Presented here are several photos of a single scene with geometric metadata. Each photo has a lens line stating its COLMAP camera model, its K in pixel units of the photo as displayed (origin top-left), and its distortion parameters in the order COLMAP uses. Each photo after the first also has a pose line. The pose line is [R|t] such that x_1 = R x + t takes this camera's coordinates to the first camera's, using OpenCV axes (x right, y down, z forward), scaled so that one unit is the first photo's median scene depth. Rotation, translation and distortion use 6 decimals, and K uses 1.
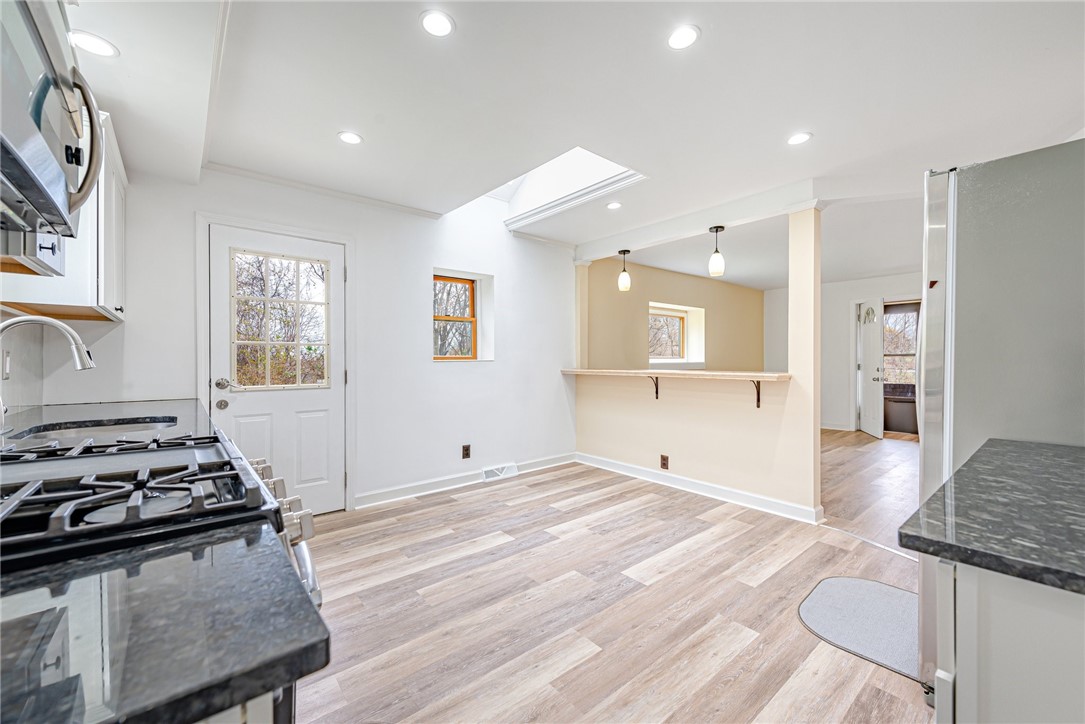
lens RADIAL K [[427.4, 0, 548.1], [0, 427.4, 361.4], [0, 0, 1]] dist [-0.008068, -0.001352]
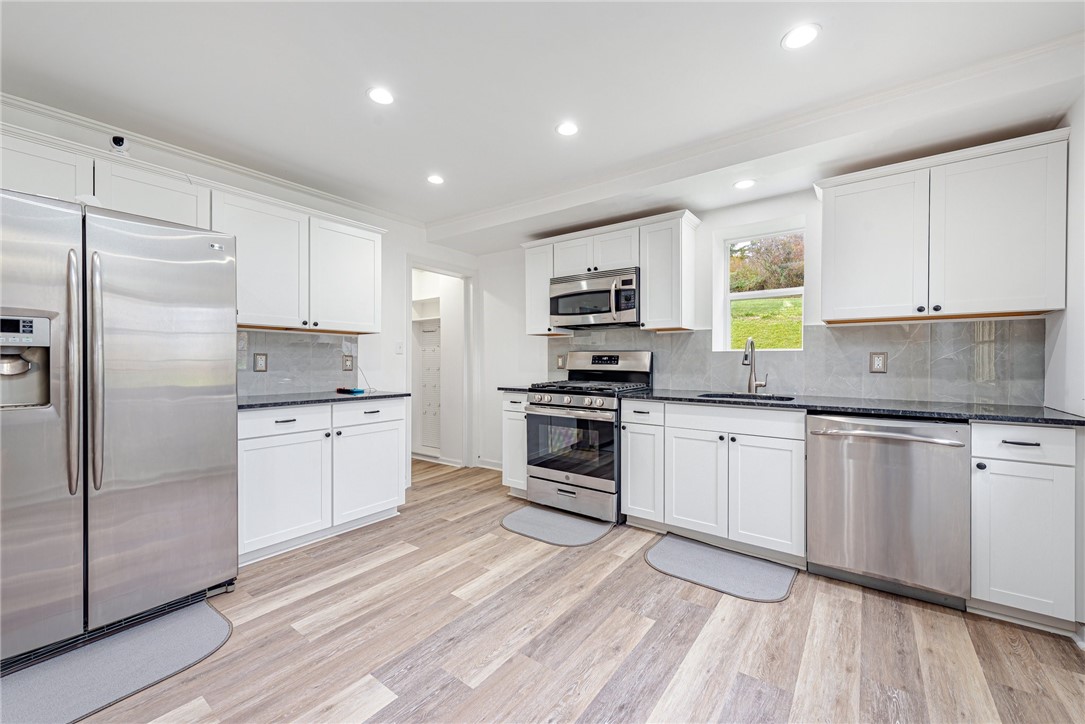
lens RADIAL K [[427.4, 0, 550.4], [0, 427.4, 358.8], [0, 0, 1]] dist [-0.008068, -0.001352]
pose [[-0.972069, 0.000081, -0.234694, 0.124254], [-0.000086, 1.000000, 0.000701, -0.004685], [0.234694, 0.000702, -0.972069, 2.079168]]
